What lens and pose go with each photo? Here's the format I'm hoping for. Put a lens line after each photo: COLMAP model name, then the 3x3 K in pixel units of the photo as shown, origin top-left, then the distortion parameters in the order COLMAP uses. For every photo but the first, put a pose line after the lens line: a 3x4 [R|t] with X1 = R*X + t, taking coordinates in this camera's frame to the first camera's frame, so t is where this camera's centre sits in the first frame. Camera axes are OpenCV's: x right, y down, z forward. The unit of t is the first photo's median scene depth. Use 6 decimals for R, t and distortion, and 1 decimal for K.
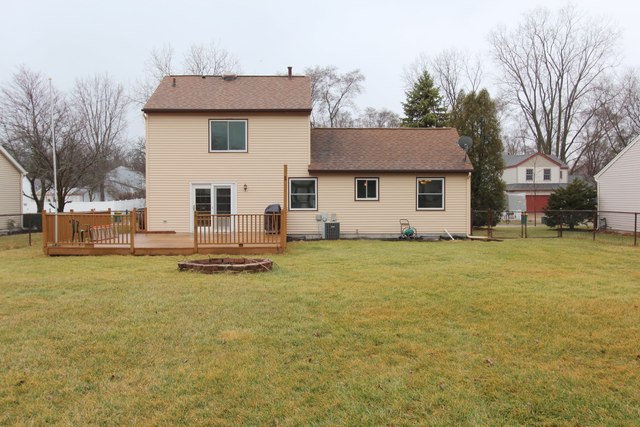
lens RADIAL K [[617.1, 0, 320.0], [0, 617.1, 213.5], [0, 0, 1]] dist [0.011128, 0.013219]
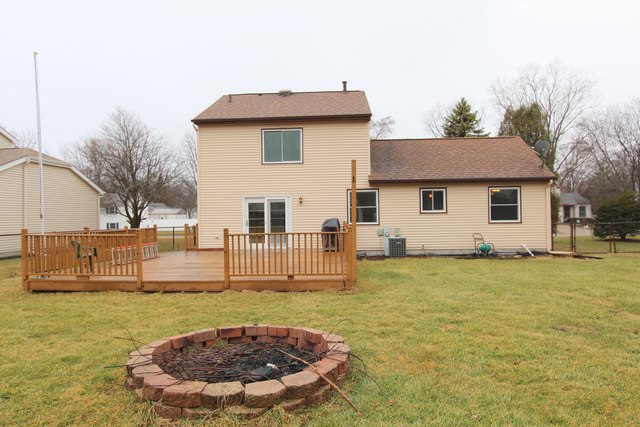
lens RADIAL K [[413.1, 0, 320.0], [0, 413.1, 213.5], [0, 0, 1]] dist [-0.000474, 0.001053]
pose [[0.996107, -0.013609, -0.087097, -0.037802], [0.011087, 0.999507, -0.029380, -0.004407], [0.087454, 0.028300, 0.995766, 0.379445]]
